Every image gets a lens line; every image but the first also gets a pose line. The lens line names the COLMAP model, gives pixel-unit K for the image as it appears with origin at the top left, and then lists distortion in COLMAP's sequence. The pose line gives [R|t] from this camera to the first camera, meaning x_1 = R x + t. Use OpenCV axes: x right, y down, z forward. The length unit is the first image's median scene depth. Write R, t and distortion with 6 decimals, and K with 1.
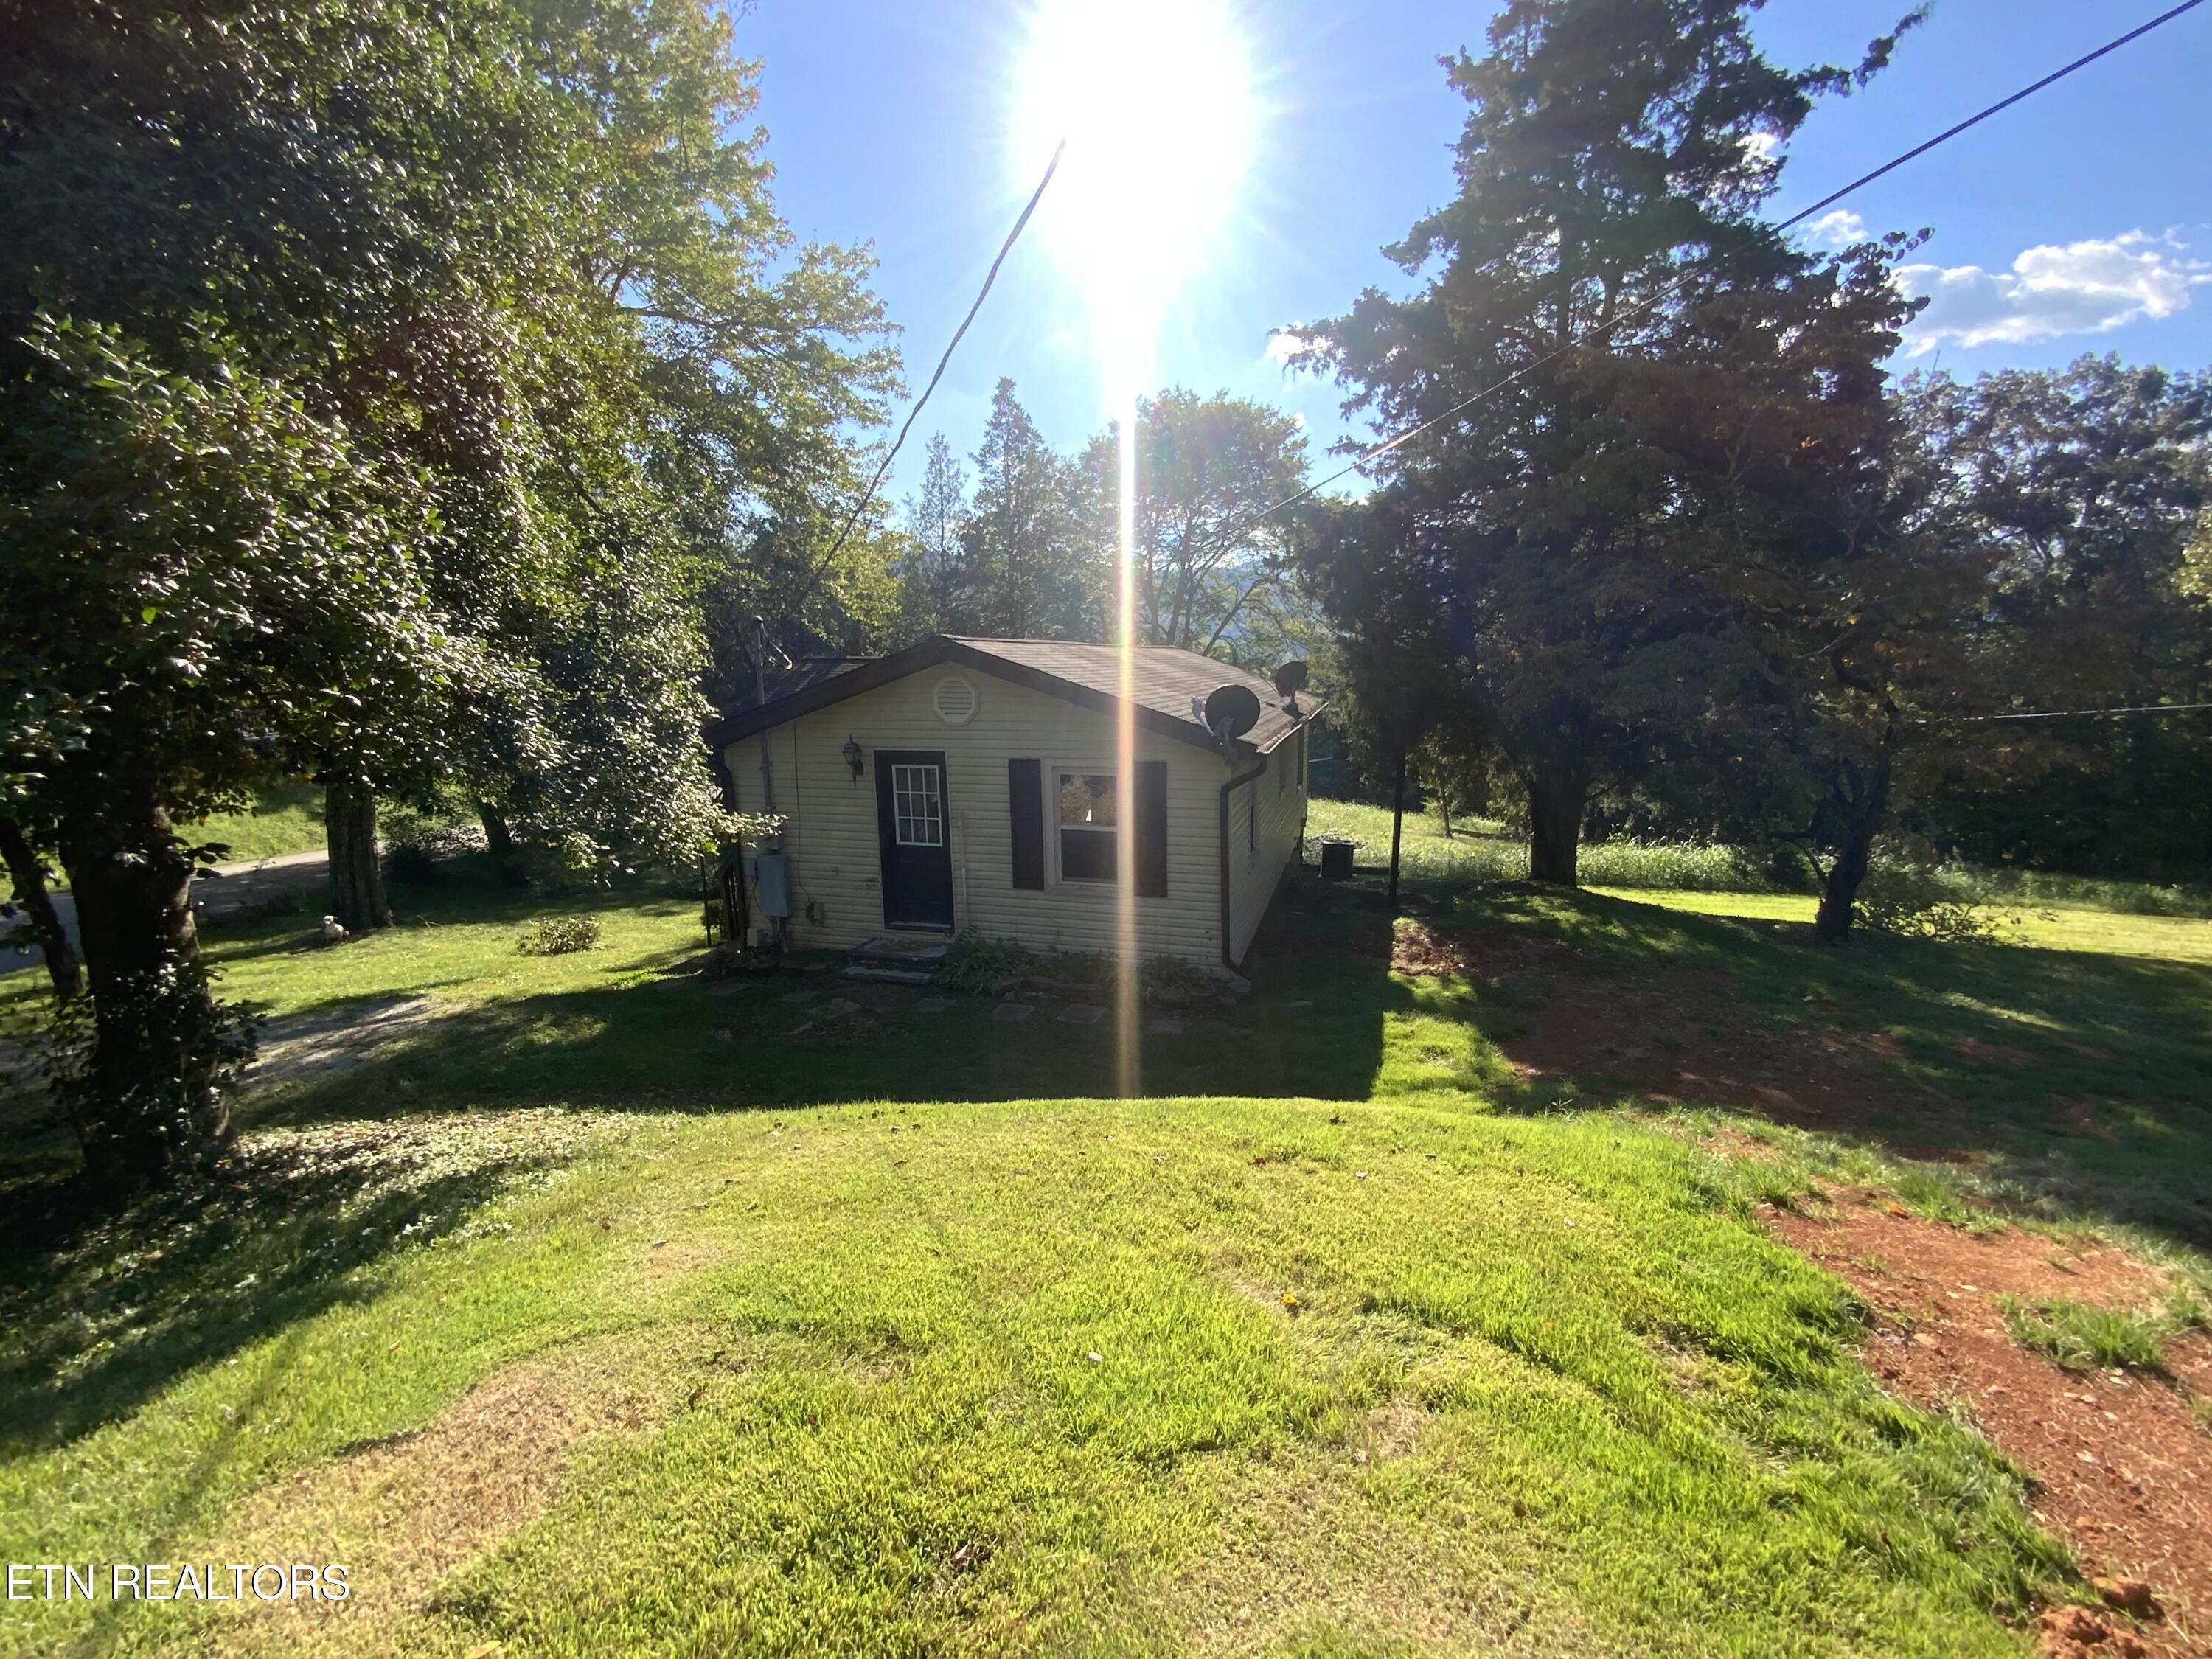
lens RADIAL K [[887.7, 0, 1106.0], [0, 887.7, 829.5], [0, 0, 1]] dist [0.000493, -0.012239]
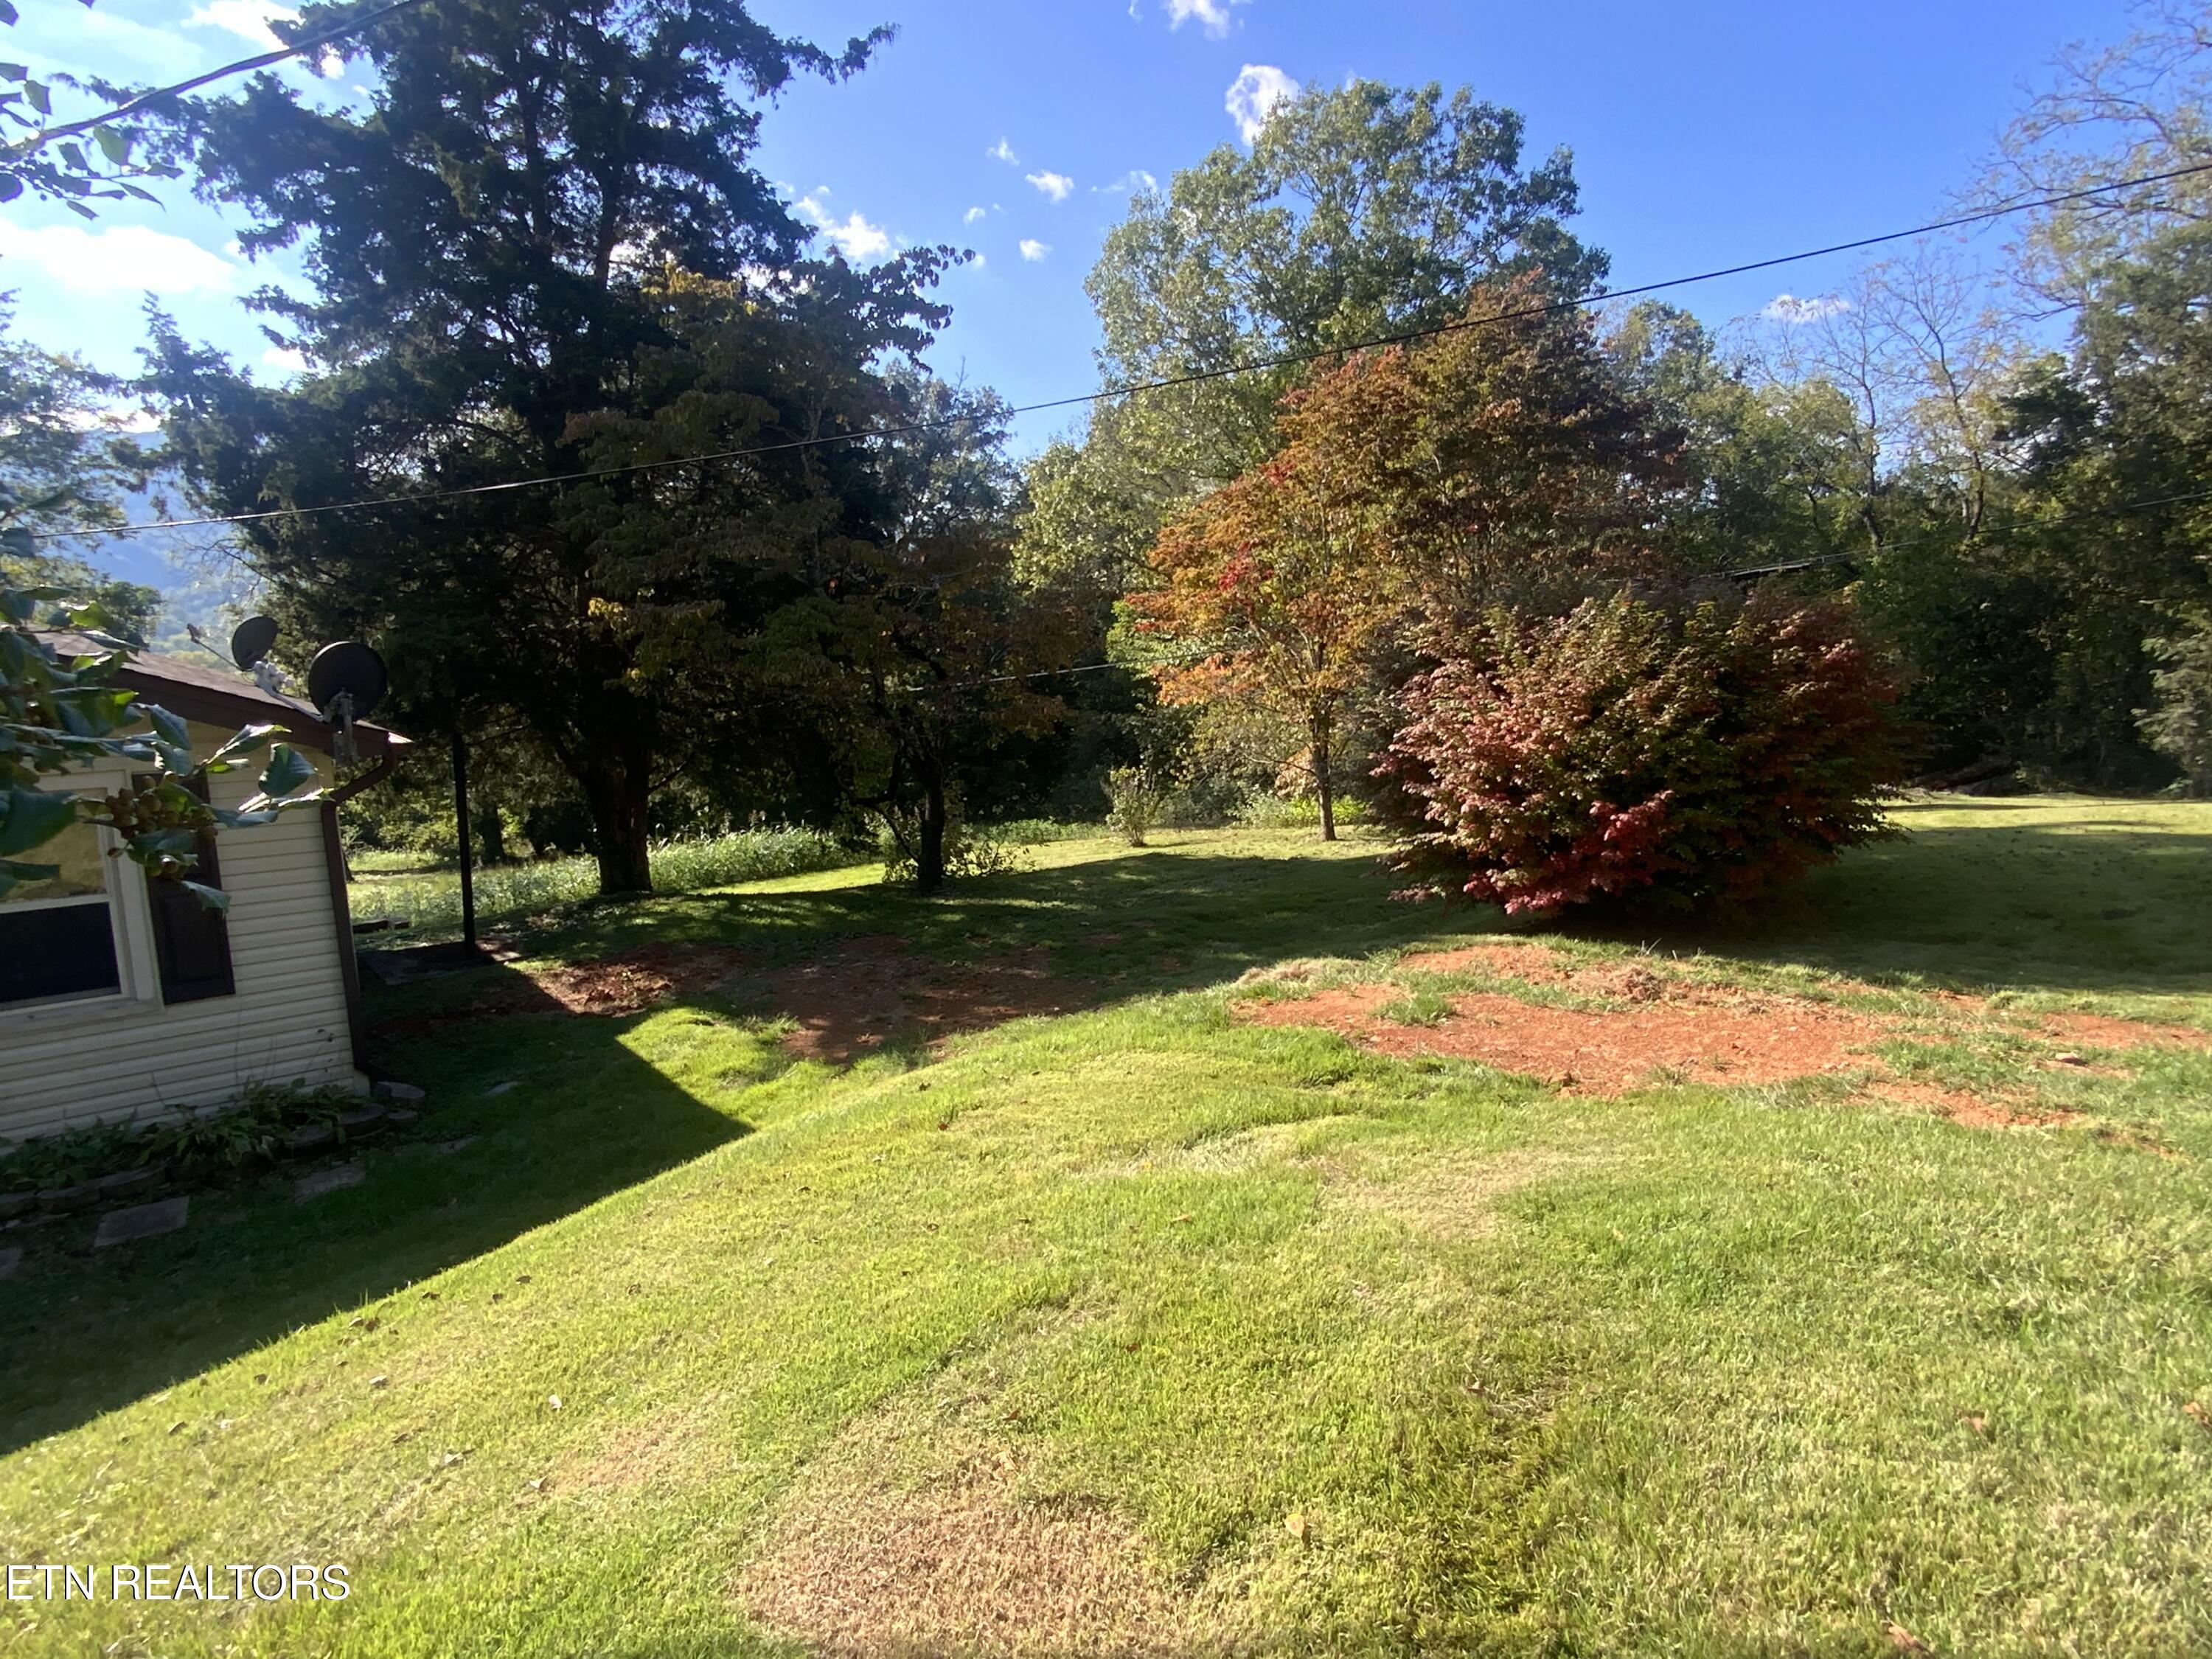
lens RADIAL K [[1158.2, 0, 1106.0], [0, 1158.2, 829.5], [0, 0, 1]] dist [-0.018174, 0.001097]
pose [[0.539180, -0.123604, 0.833071, -0.179445], [0.141390, 0.988417, 0.055143, 0.005216], [-0.830237, 0.088056, 0.550411, 0.040440]]
